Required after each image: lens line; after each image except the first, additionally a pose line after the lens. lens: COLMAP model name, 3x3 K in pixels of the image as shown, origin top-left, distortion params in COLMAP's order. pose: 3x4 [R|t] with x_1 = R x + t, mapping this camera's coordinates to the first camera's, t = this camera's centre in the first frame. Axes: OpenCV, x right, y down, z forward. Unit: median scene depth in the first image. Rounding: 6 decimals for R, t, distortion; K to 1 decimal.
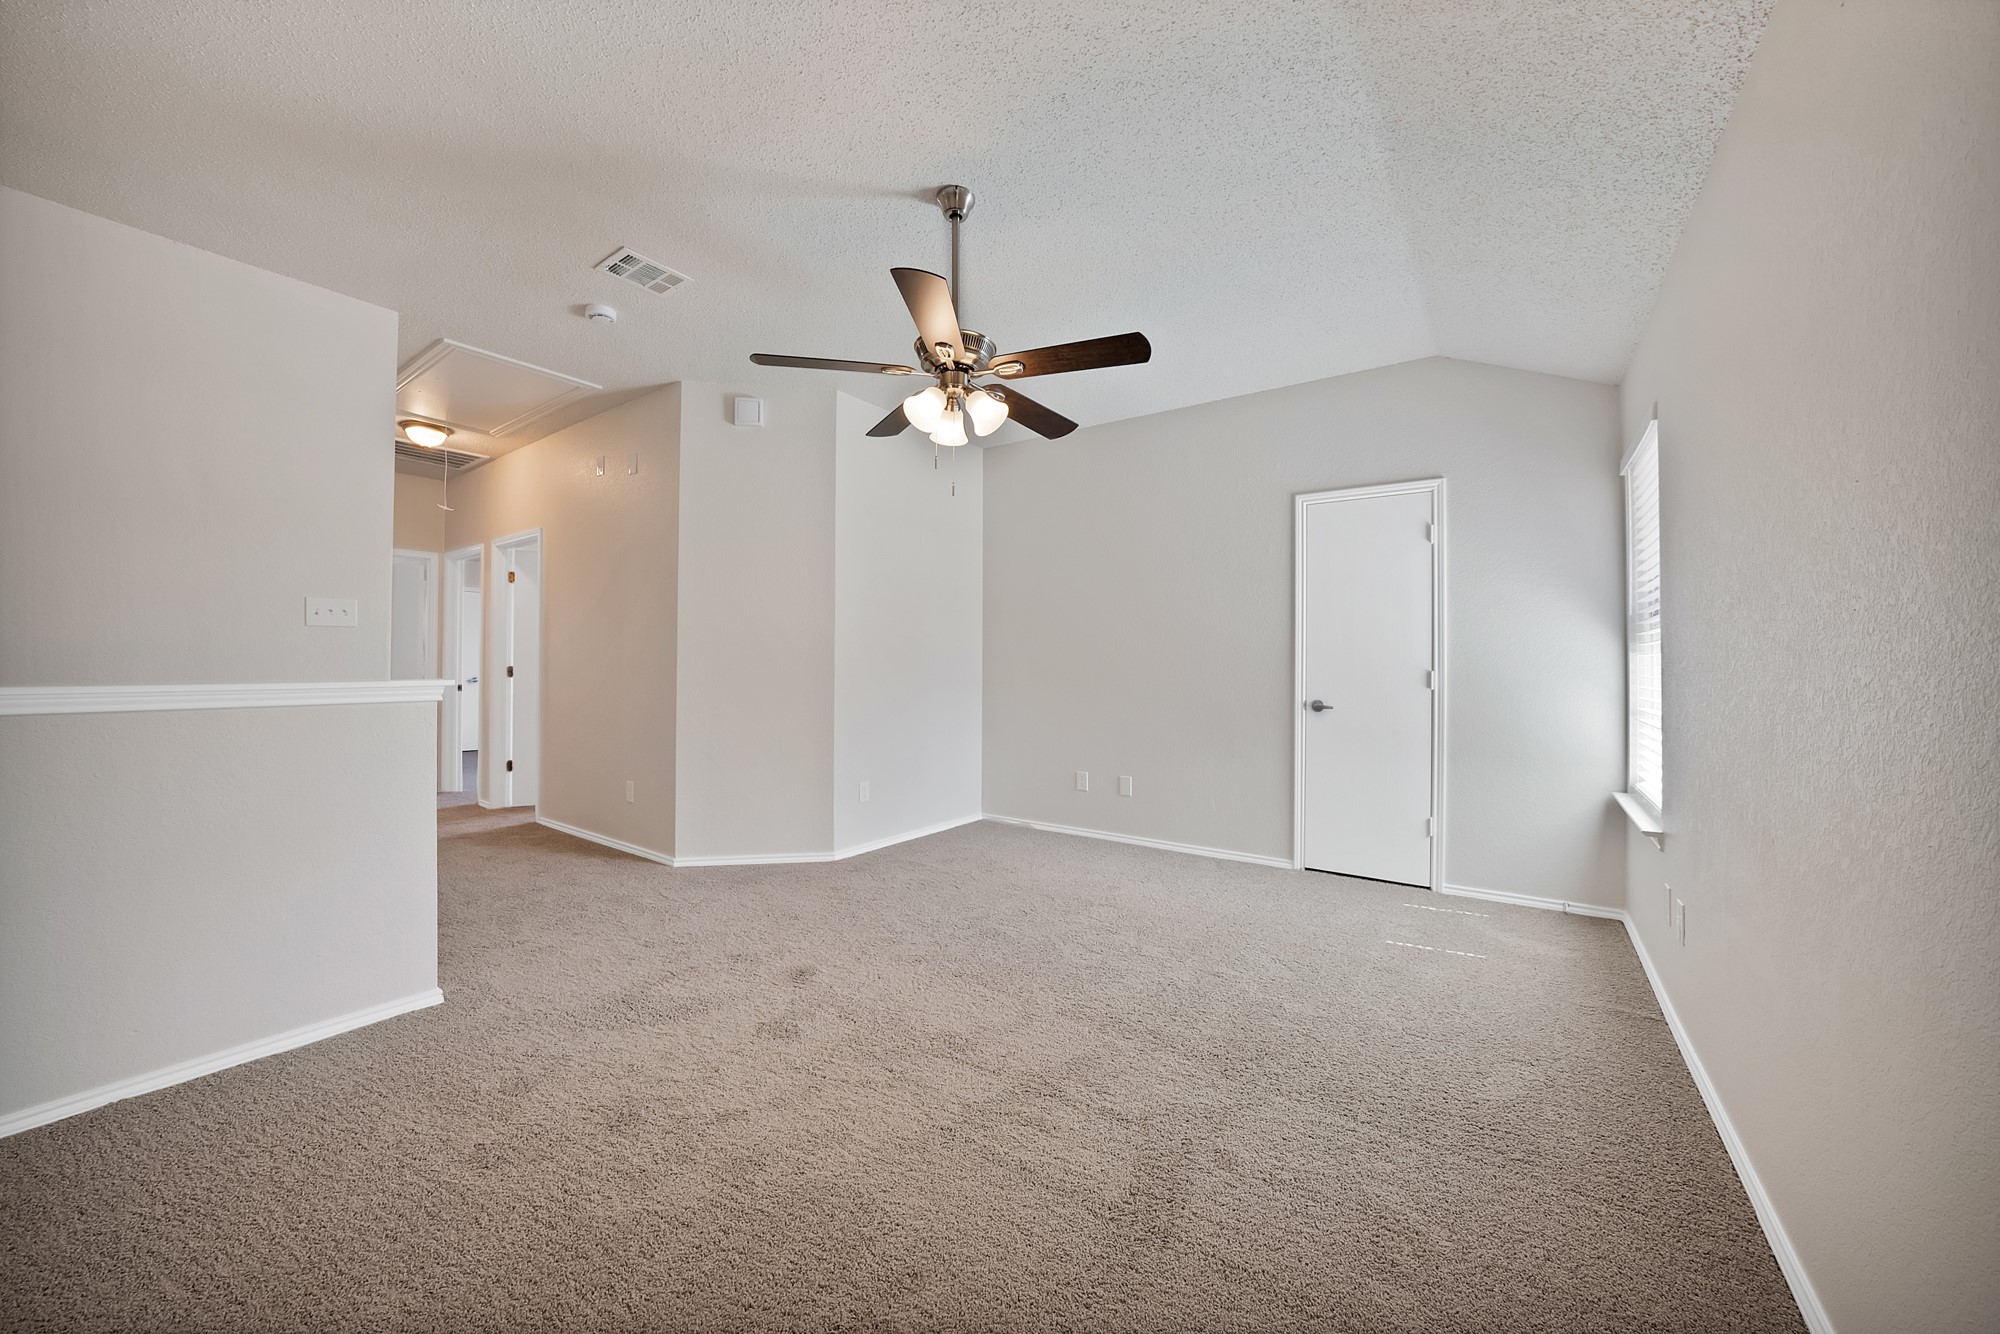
lens RADIAL K [[711.3, 0, 1003.9], [0, 711.3, 663.3], [0, 0, 1]] dist [-0.015010, 0.000235]
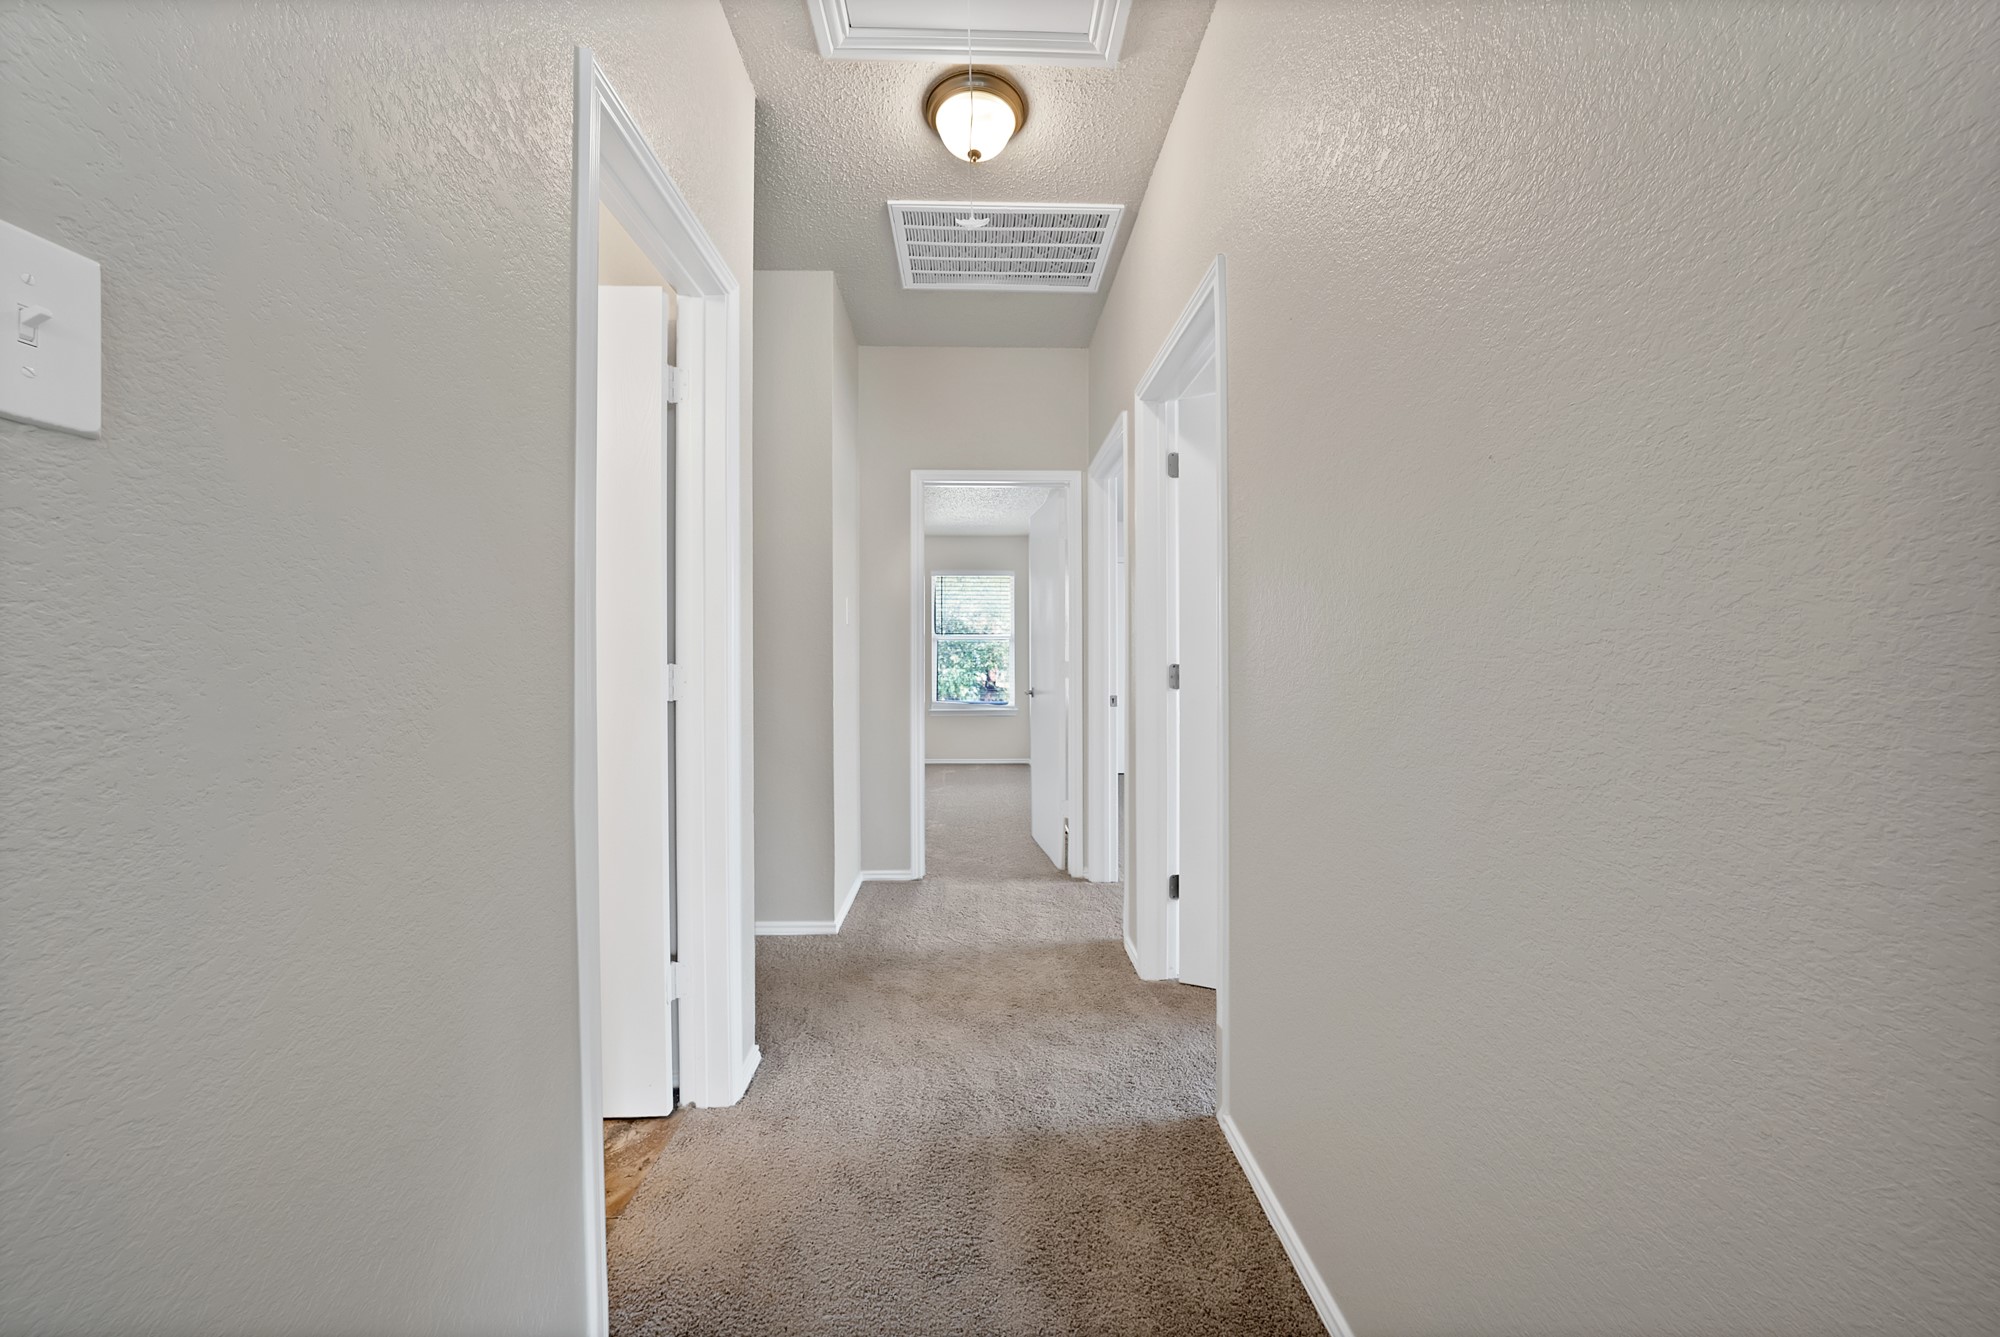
lens RADIAL K [[711.3, 0, 1003.7], [0, 711.3, 665.7], [0, 0, 1]] dist [-0.015010, 0.000235]
pose [[0.607761, -0.009276, -0.794066, -0.407354], [0.016233, 0.999868, 0.000745, 0.004380], [0.793954, -0.013343, 0.607831, 0.641824]]
